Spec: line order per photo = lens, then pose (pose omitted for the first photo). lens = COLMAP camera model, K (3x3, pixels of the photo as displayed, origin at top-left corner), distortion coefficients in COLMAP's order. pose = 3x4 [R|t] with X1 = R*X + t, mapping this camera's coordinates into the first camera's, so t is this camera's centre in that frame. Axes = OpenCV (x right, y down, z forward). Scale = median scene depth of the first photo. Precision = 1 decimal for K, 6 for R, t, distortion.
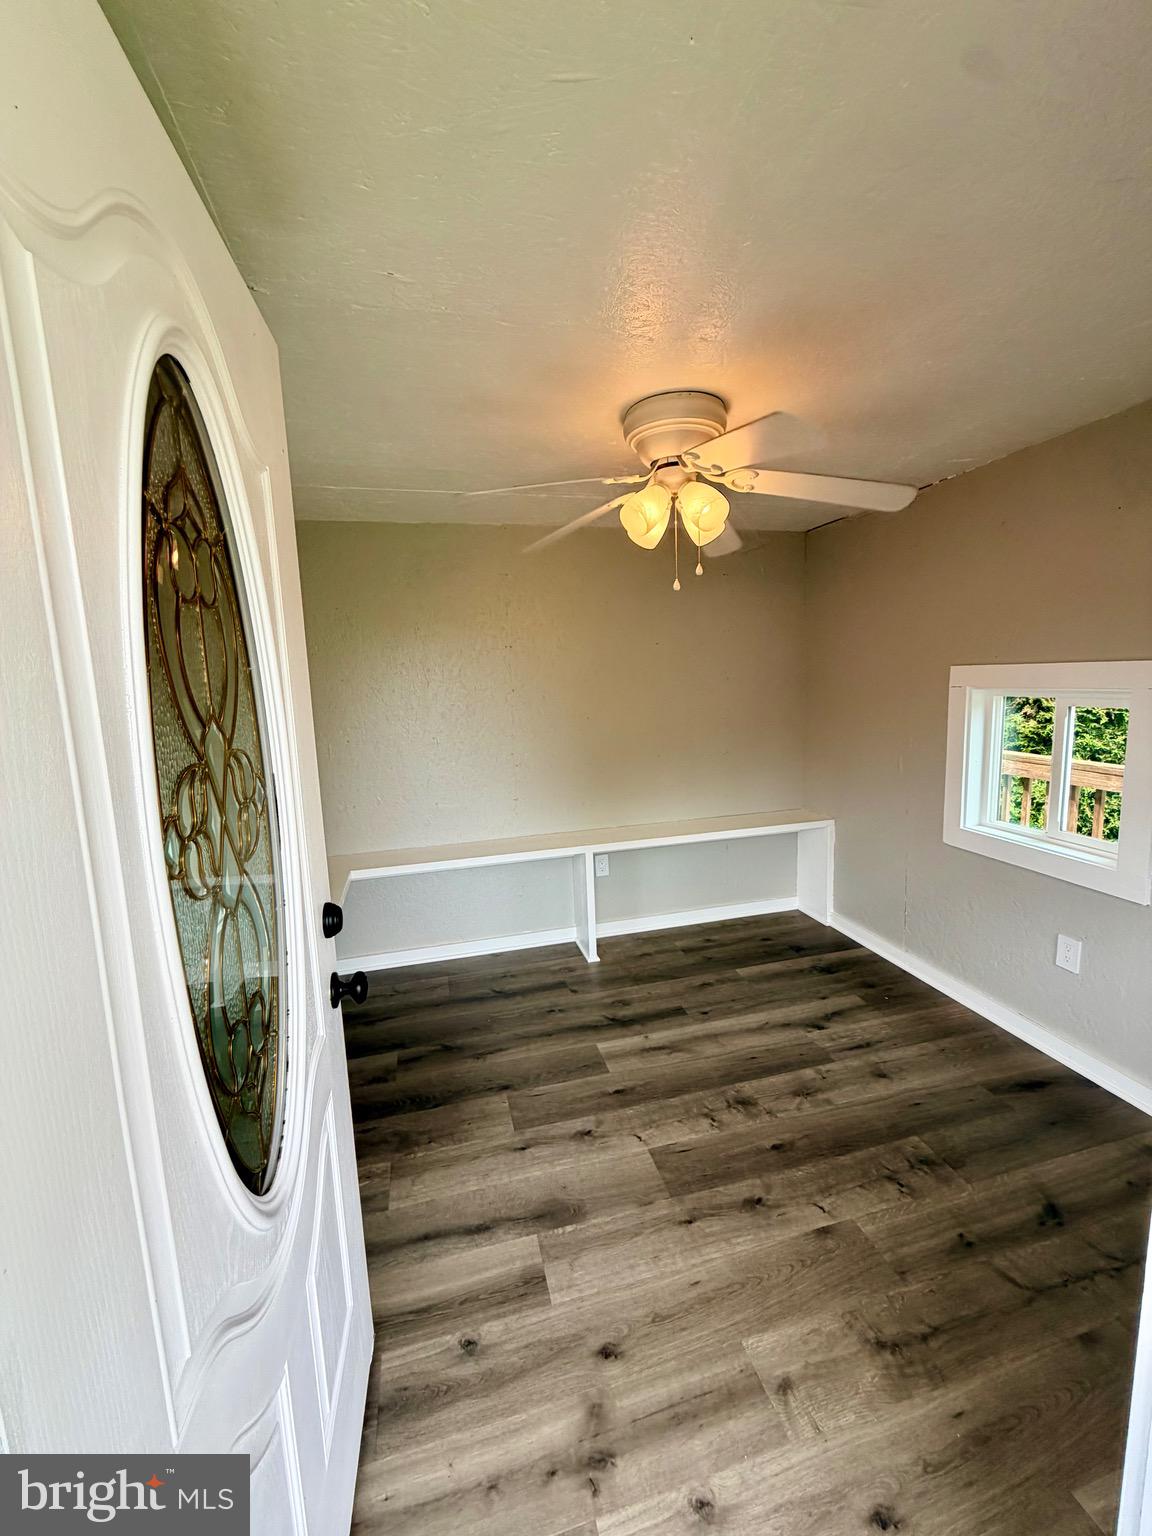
lens RADIAL K [[610.9, 0, 576.0], [0, 610.9, 768.0], [0, 0, 1]] dist [-0.000784, -0.000042]
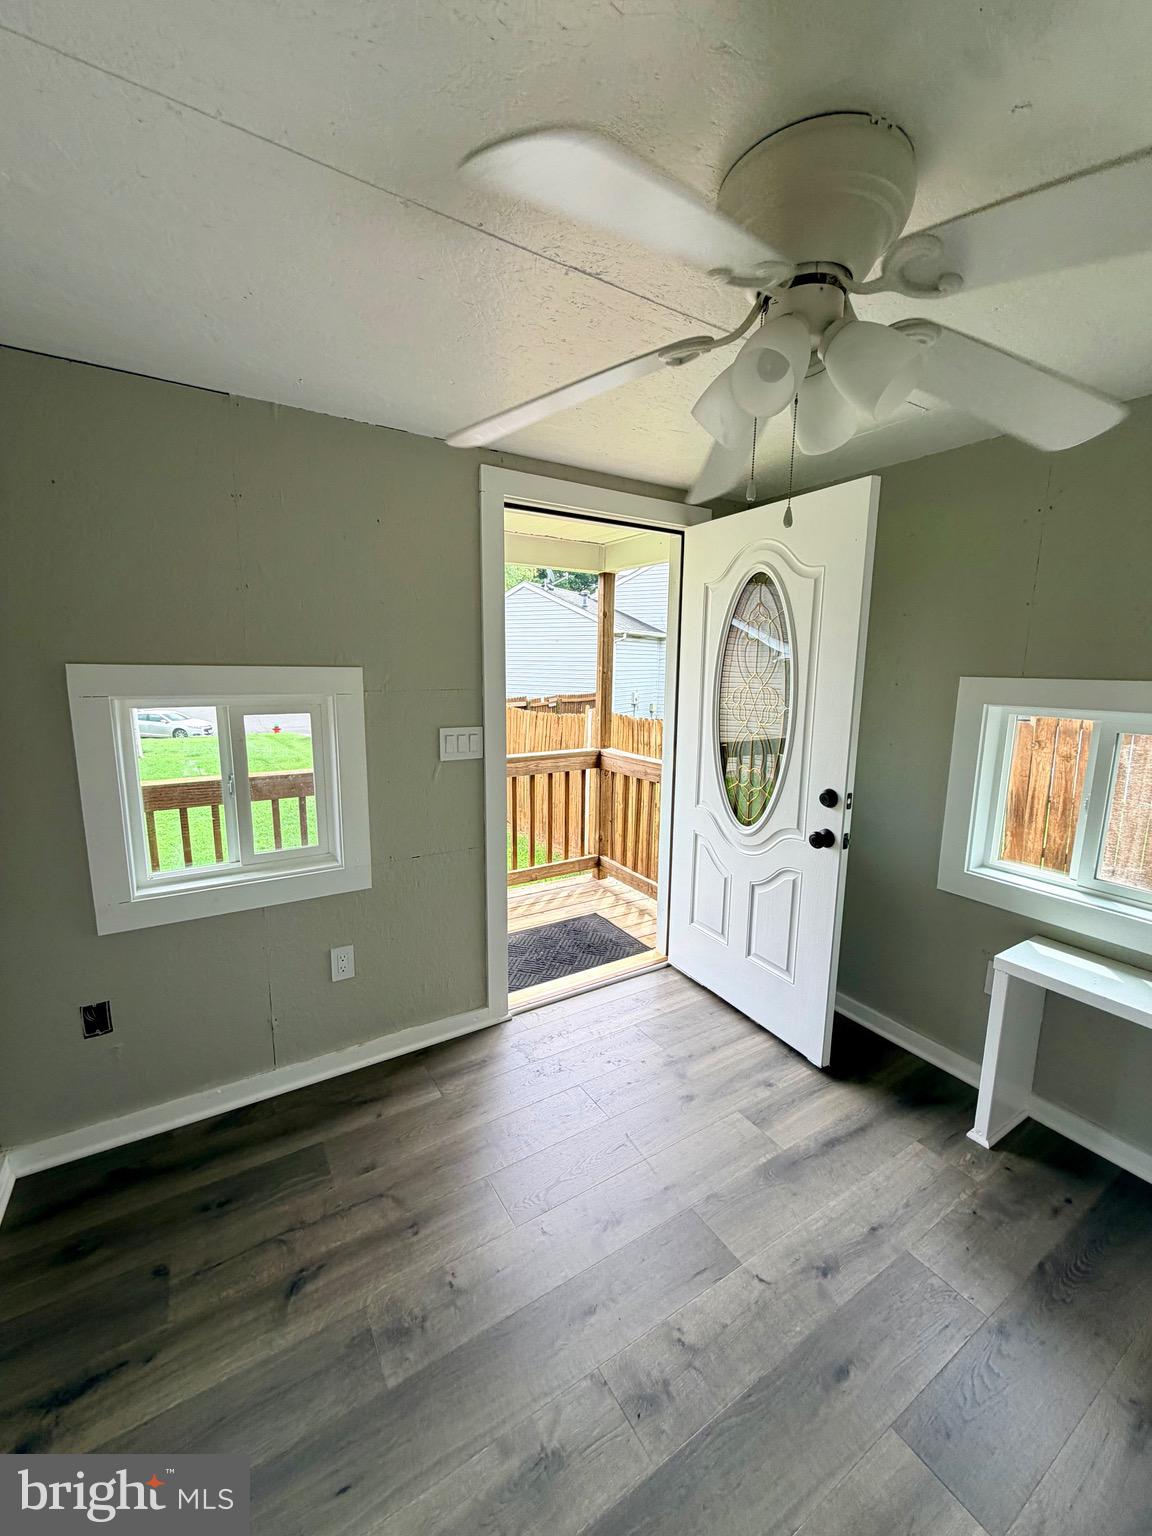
lens RADIAL K [[610.9, 0, 576.0], [0, 610.9, 768.0], [0, 0, 1]] dist [-0.000784, -0.000042]
pose [[-0.955724, 0.072370, -0.285227, 0.590805], [-0.018416, 0.952676, 0.303428, -0.274613], [0.293688, 0.295246, -0.909163, 1.716120]]
